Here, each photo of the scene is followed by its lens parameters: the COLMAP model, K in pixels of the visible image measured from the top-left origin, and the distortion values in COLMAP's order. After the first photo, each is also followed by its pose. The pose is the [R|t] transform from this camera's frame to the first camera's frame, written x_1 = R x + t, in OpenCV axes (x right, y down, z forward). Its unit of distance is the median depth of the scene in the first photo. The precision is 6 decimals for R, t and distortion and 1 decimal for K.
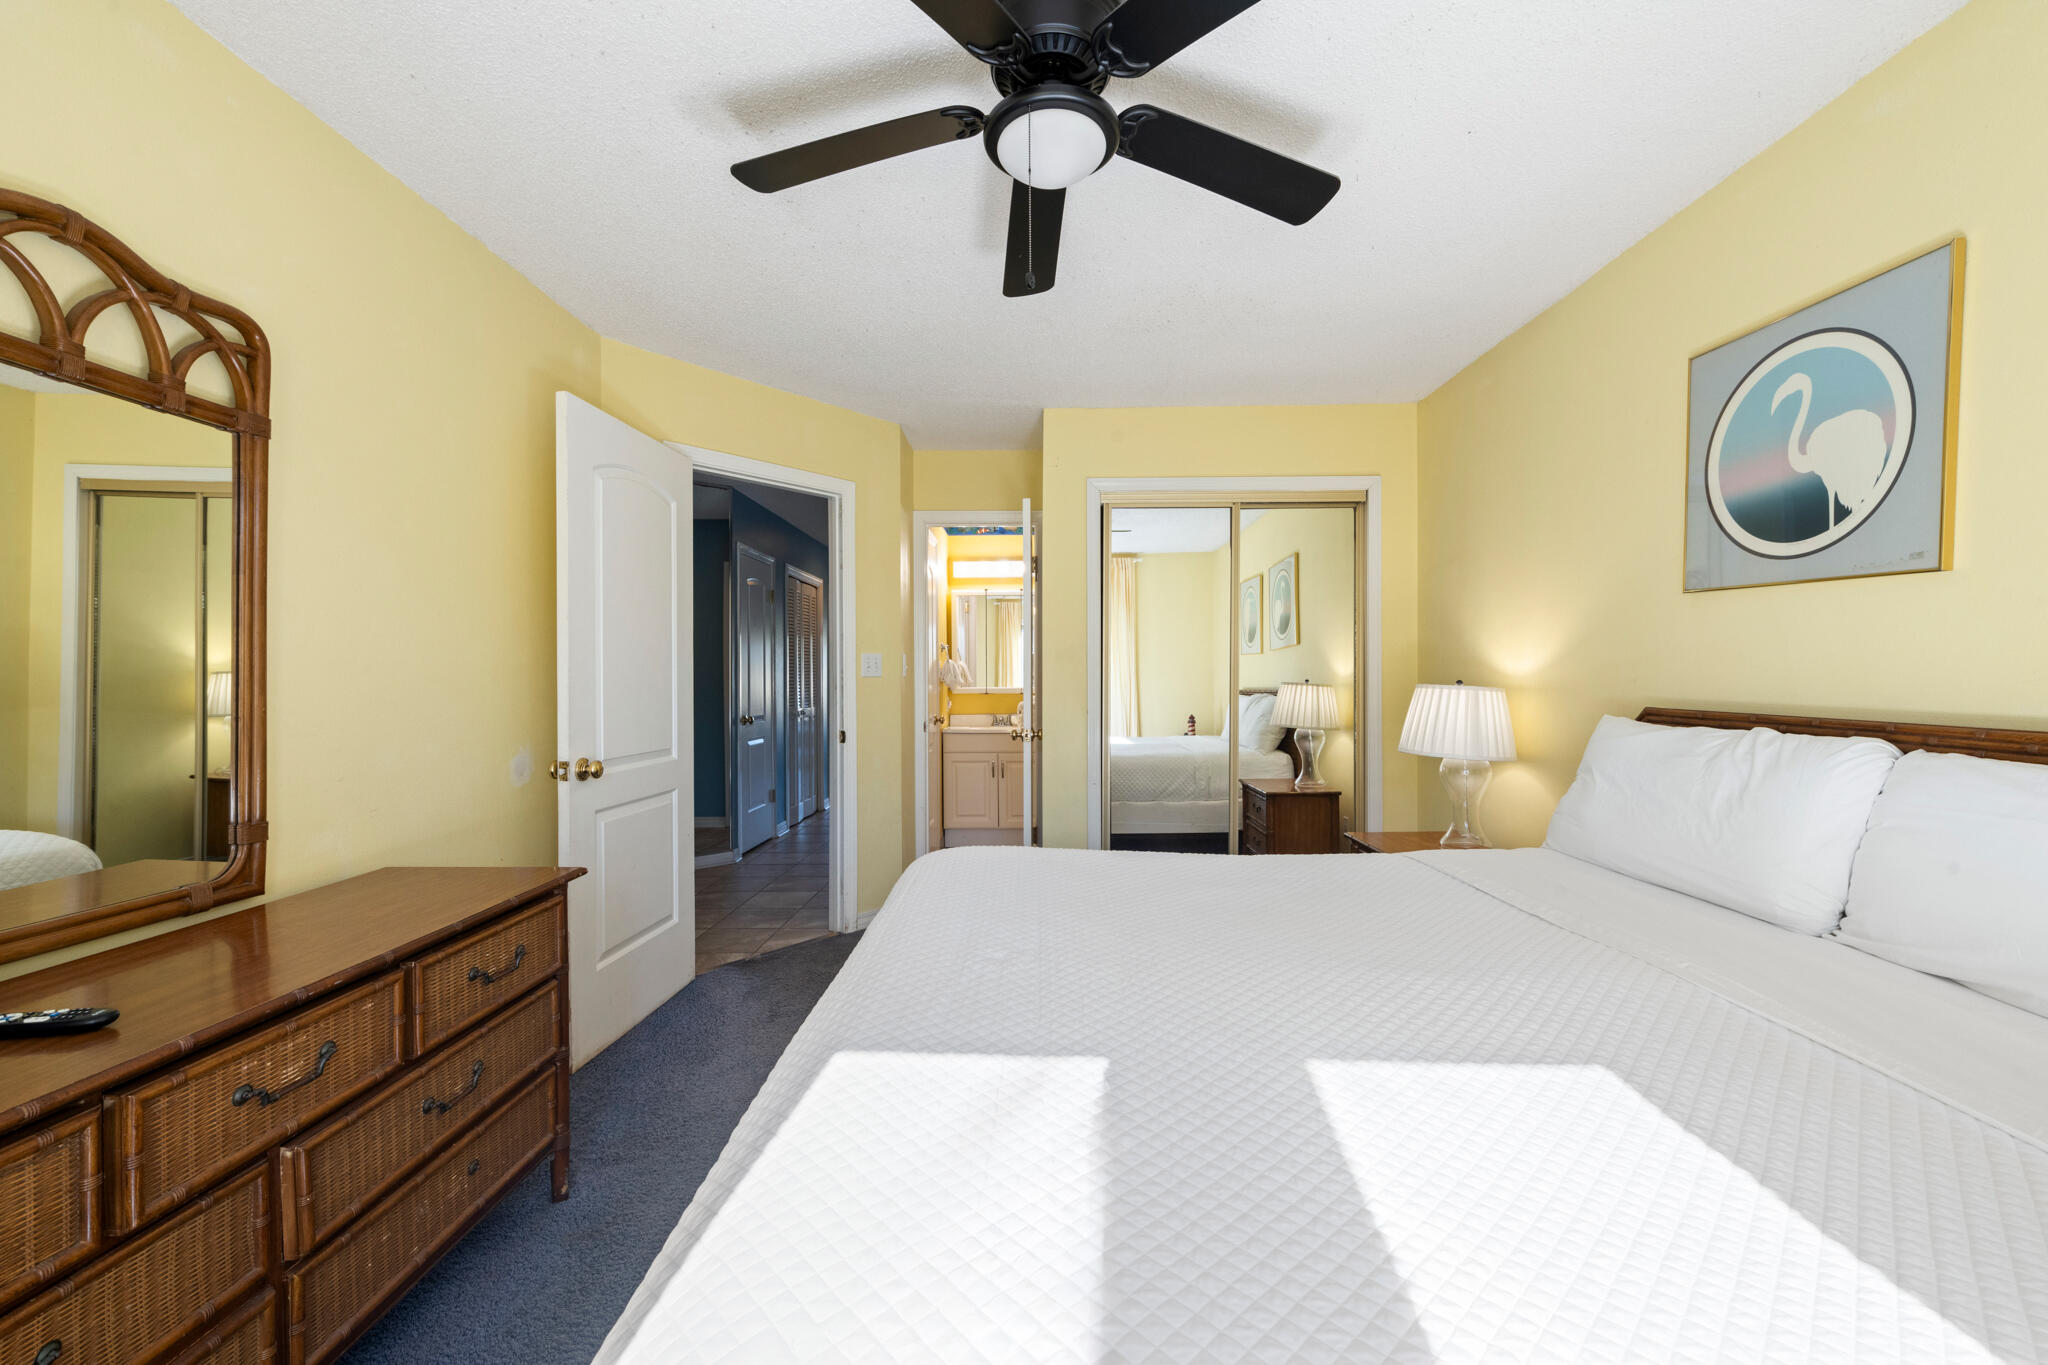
lens RADIAL K [[809.4, 0, 1021.0], [0, 809.4, 678.2], [0, 0, 1]] dist [0.003793, -0.001507]
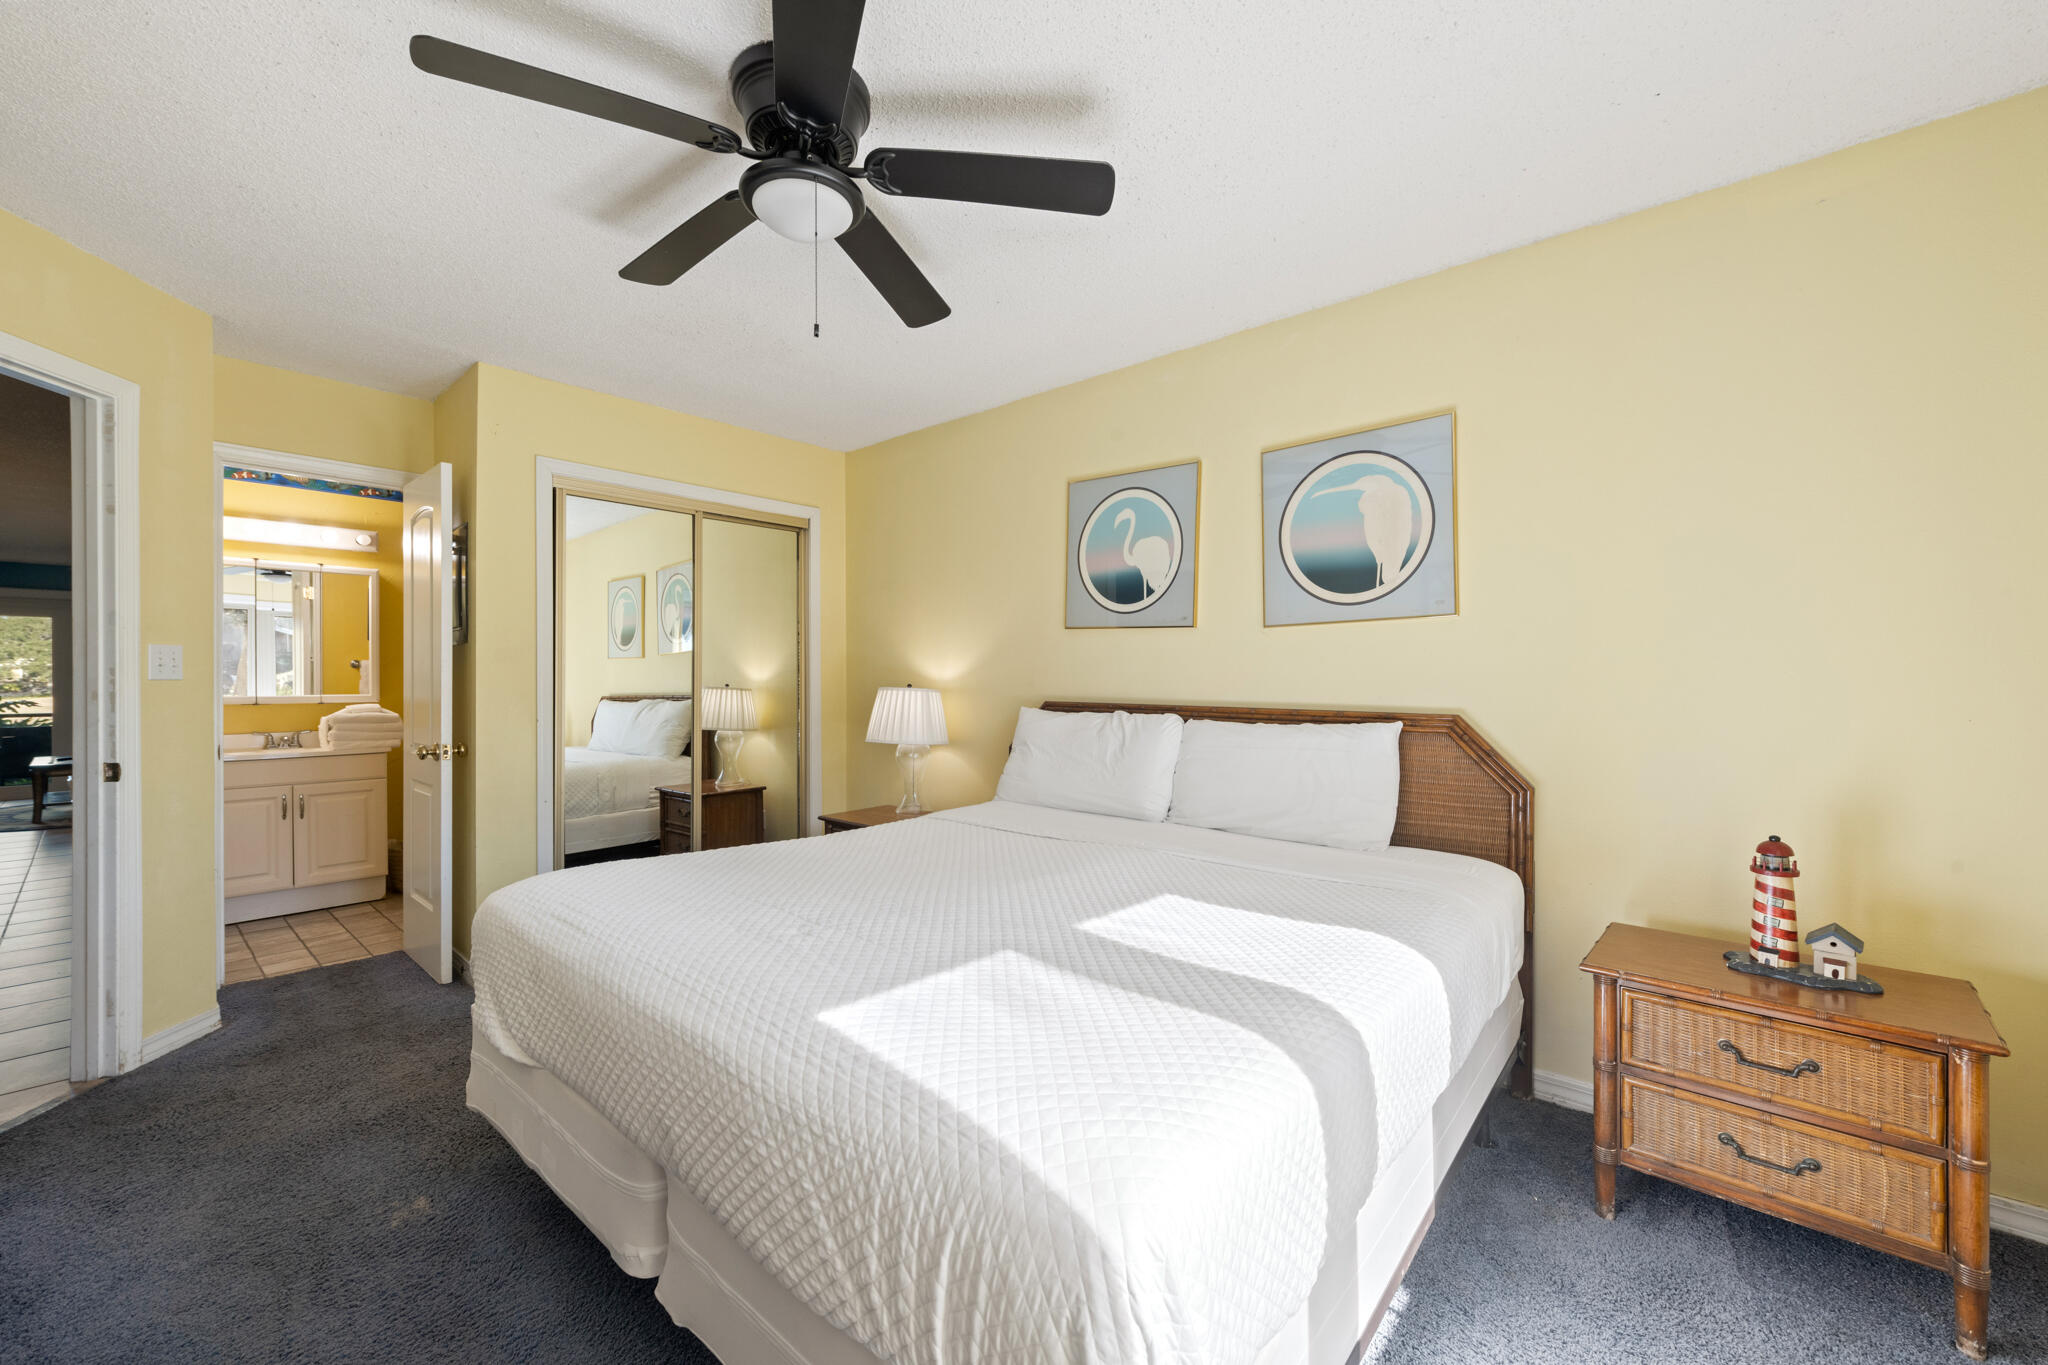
lens RADIAL K [[809.4, 0, 1040.1], [0, 809.4, 675.6], [0, 0, 1]] dist [0.003793, -0.001507]
pose [[0.642419, 0.007465, 0.766317, -0.334024], [-0.000344, 0.999955, -0.009452, 0.001507], [-0.766354, 0.005808, 0.642393, 0.016244]]
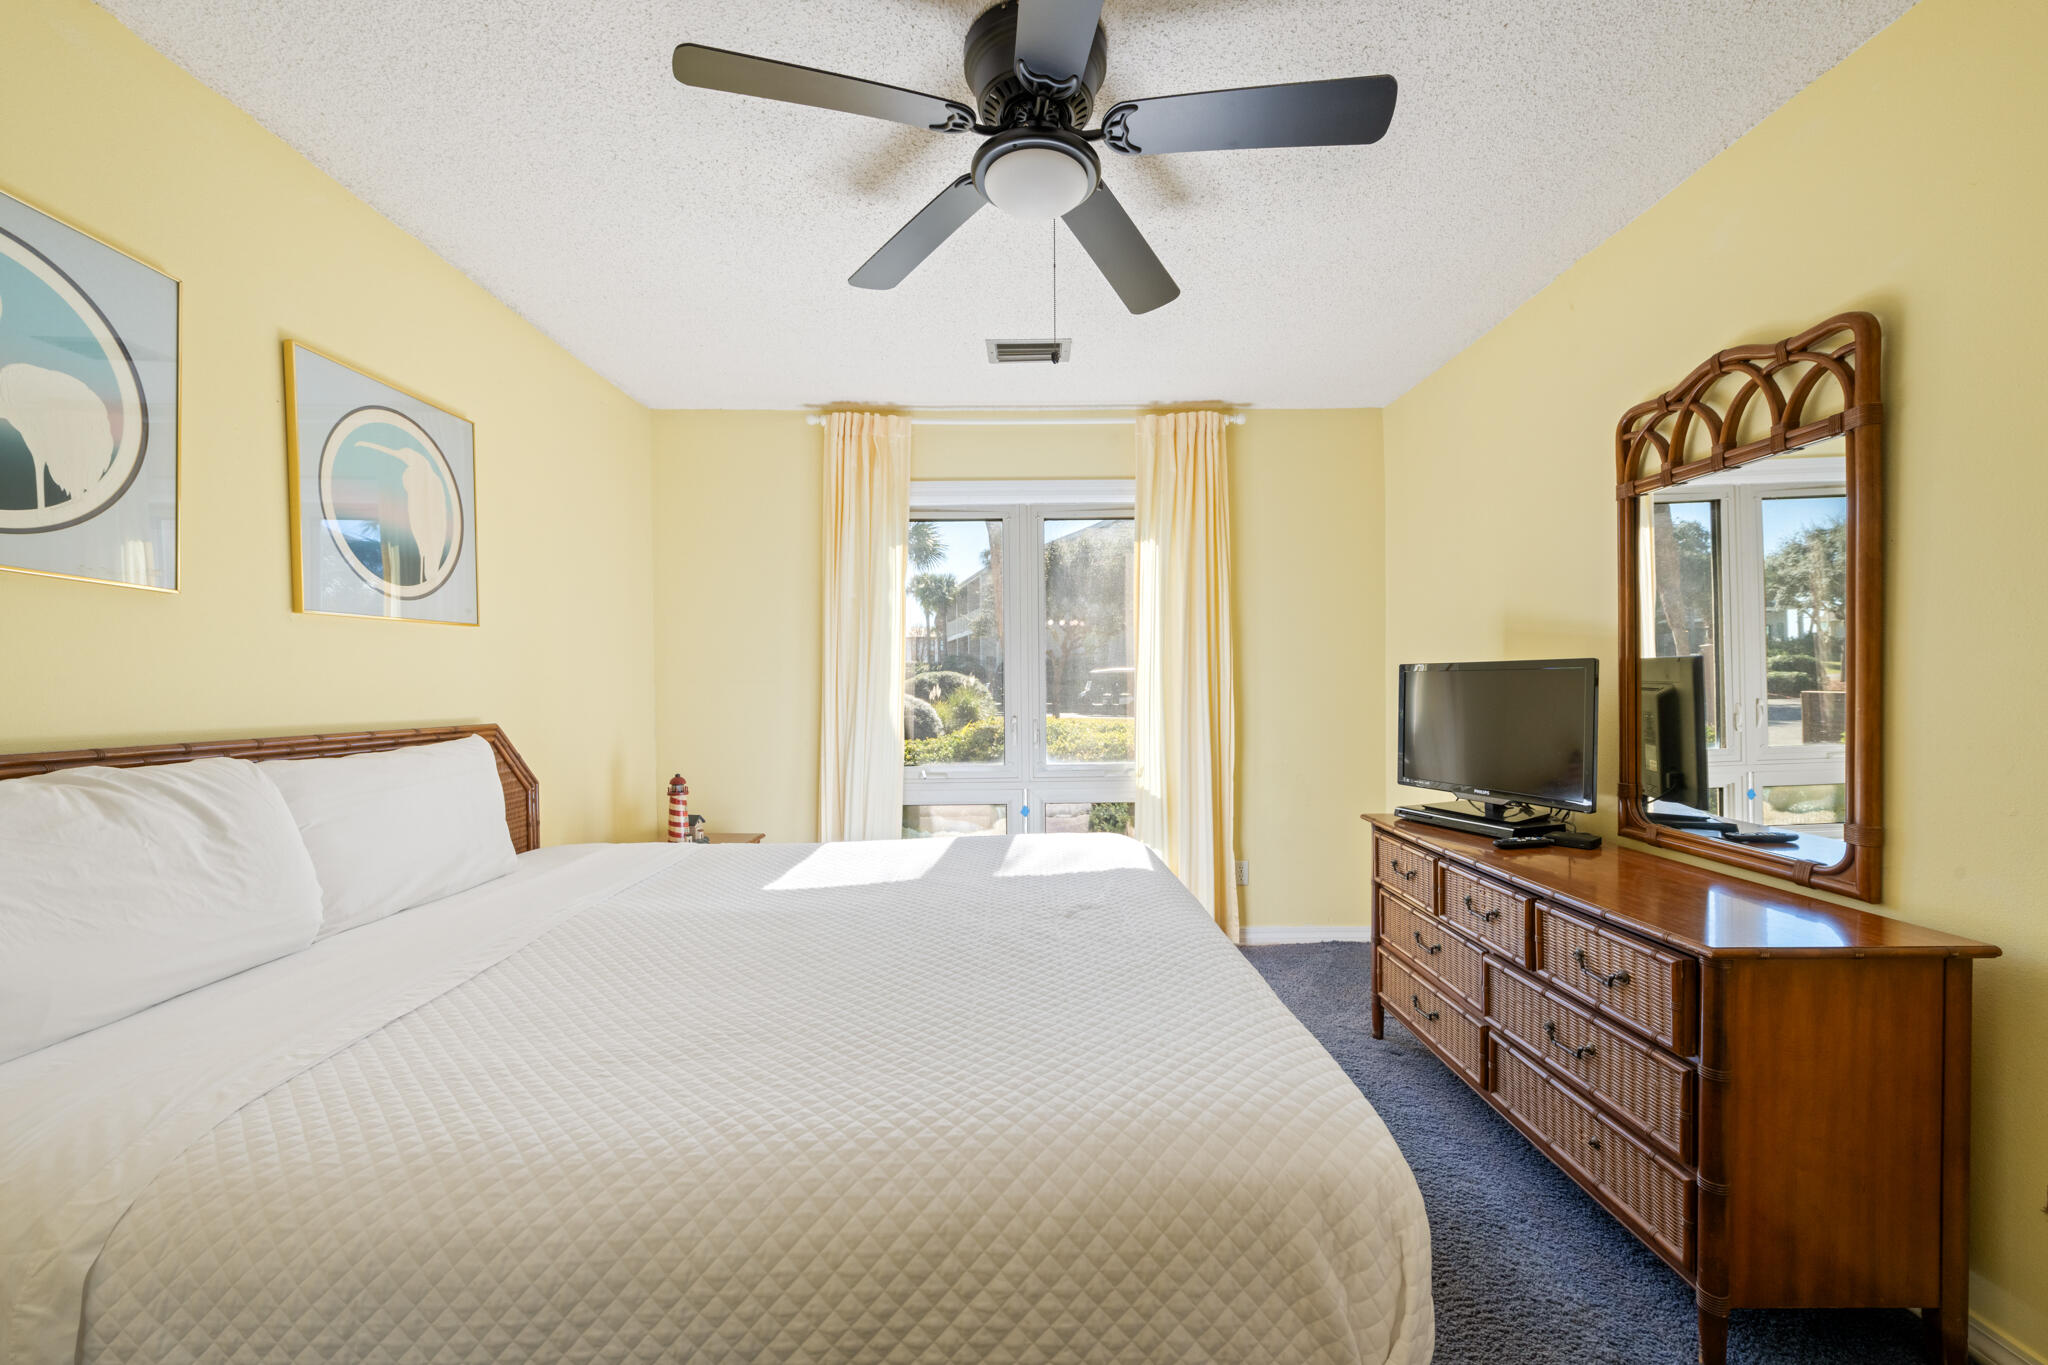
lens RADIAL K [[809.4, 0, 1030.5], [0, 809.4, 693.4], [0, 0, 1]] dist [0.003793, -0.001507]
pose [[-0.999825, 0.012168, -0.014219, 0.038921], [0.011965, 0.999827, 0.014269, -0.004087], [0.014390, 0.014096, -0.999797, 1.141917]]
